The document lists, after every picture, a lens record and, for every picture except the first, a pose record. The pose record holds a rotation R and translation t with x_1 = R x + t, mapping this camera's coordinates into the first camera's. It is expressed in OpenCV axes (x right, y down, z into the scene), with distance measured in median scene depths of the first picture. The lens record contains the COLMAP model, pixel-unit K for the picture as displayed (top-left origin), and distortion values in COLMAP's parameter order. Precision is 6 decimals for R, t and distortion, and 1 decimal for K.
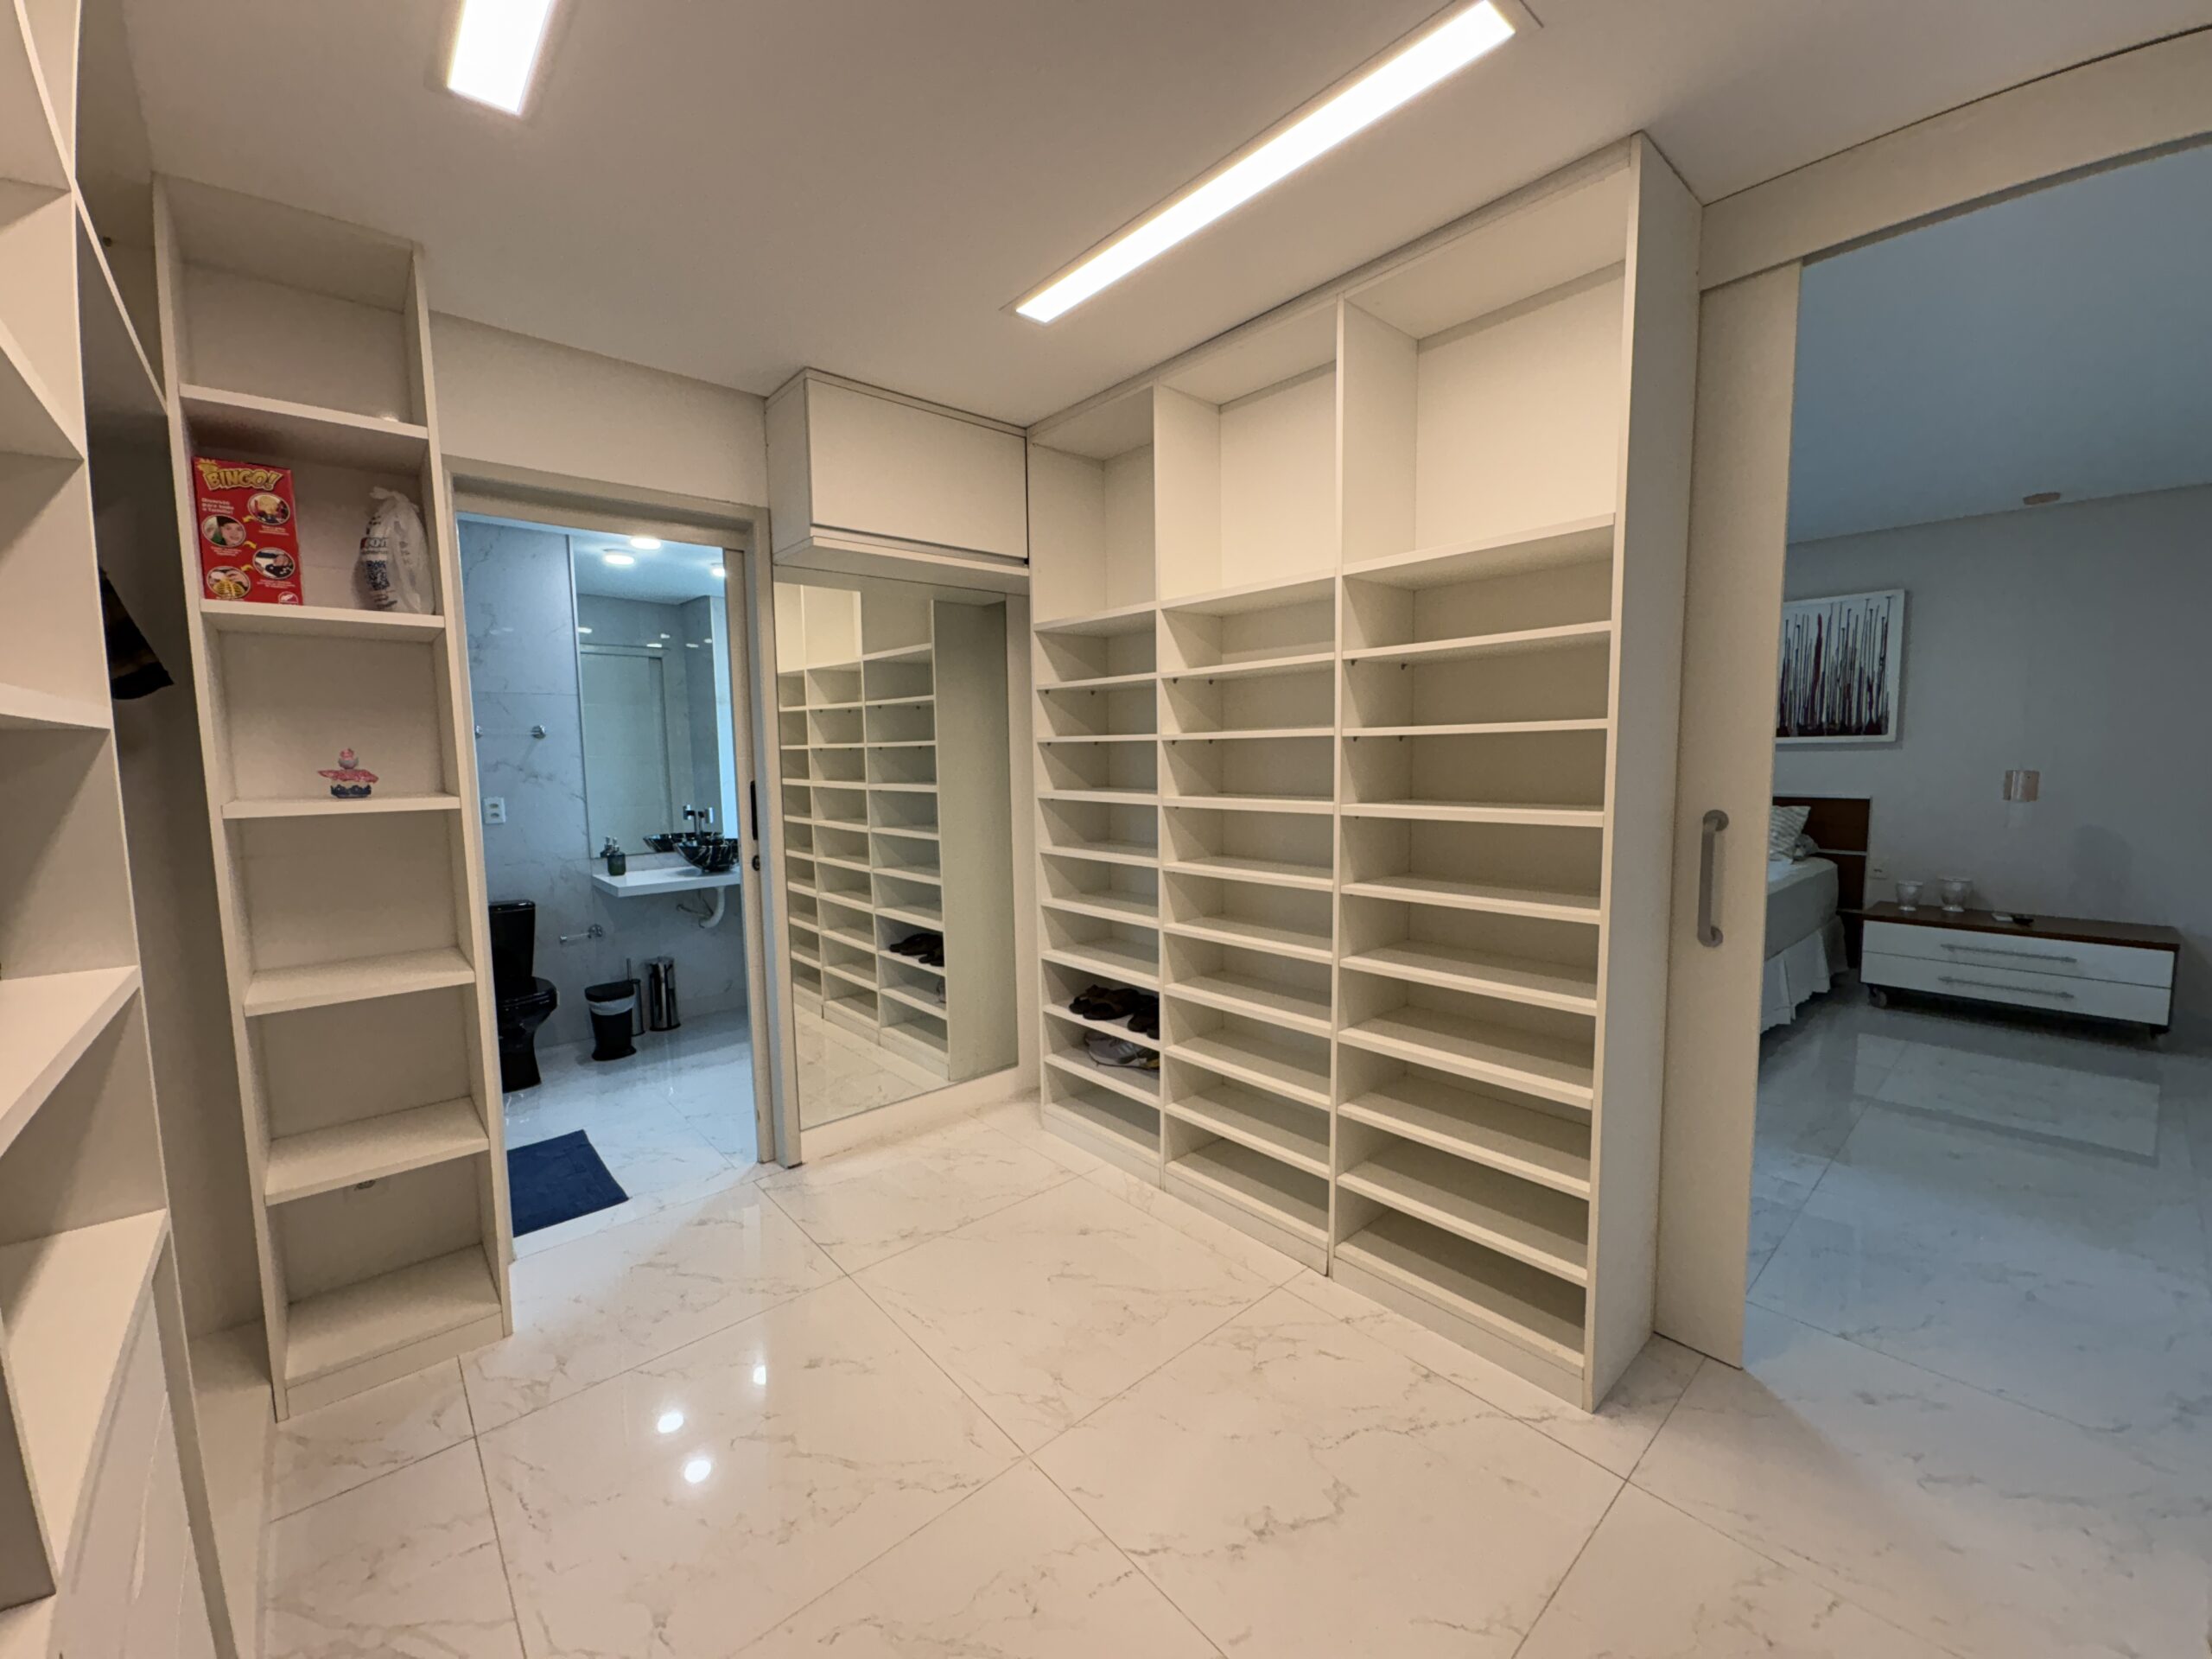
lens RADIAL K [[877.0, 0, 1106.0], [0, 877.0, 829.5], [0, 0, 1]] dist [-0.000444, -0.000299]
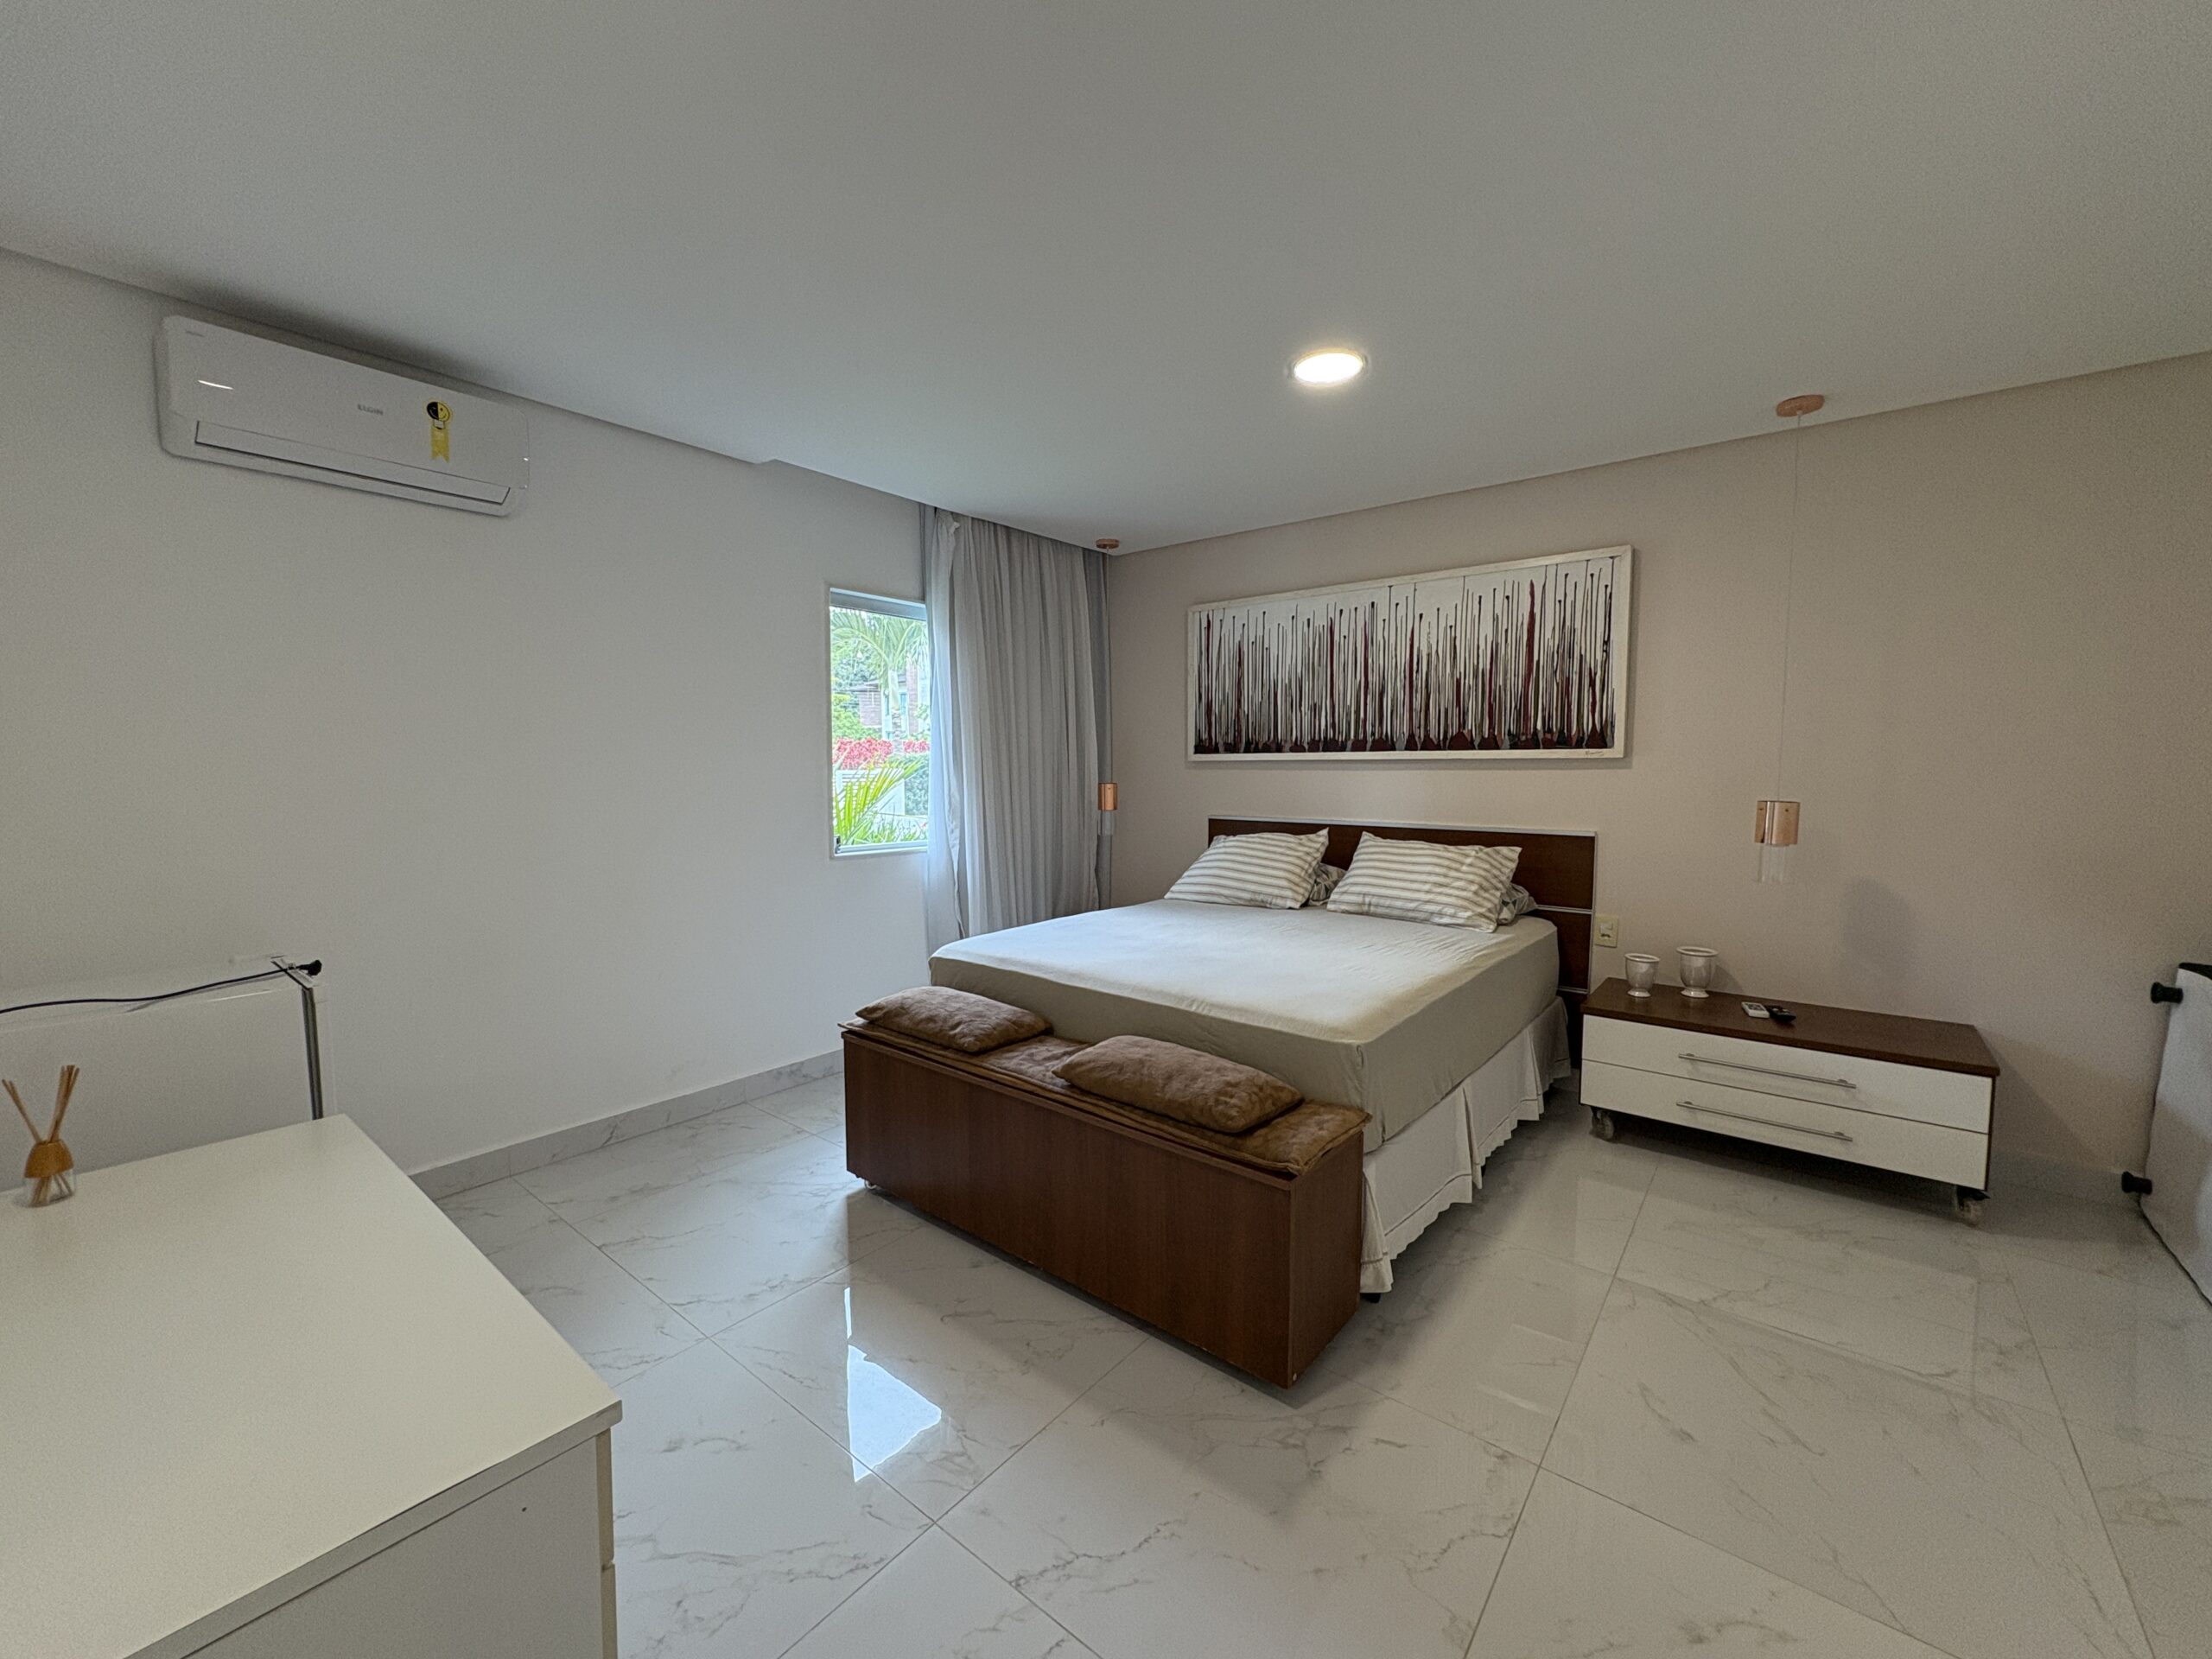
lens RADIAL K [[887.7, 0, 1106.0], [0, 887.7, 829.5], [0, 0, 1]] dist [-0.034937, 0.033938]
pose [[0.985185, 0.001825, 0.171488, 0.364342], [0.000816, 0.999882, -0.015328, -0.031393], [-0.171496, 0.015241, 0.985067, 0.368040]]
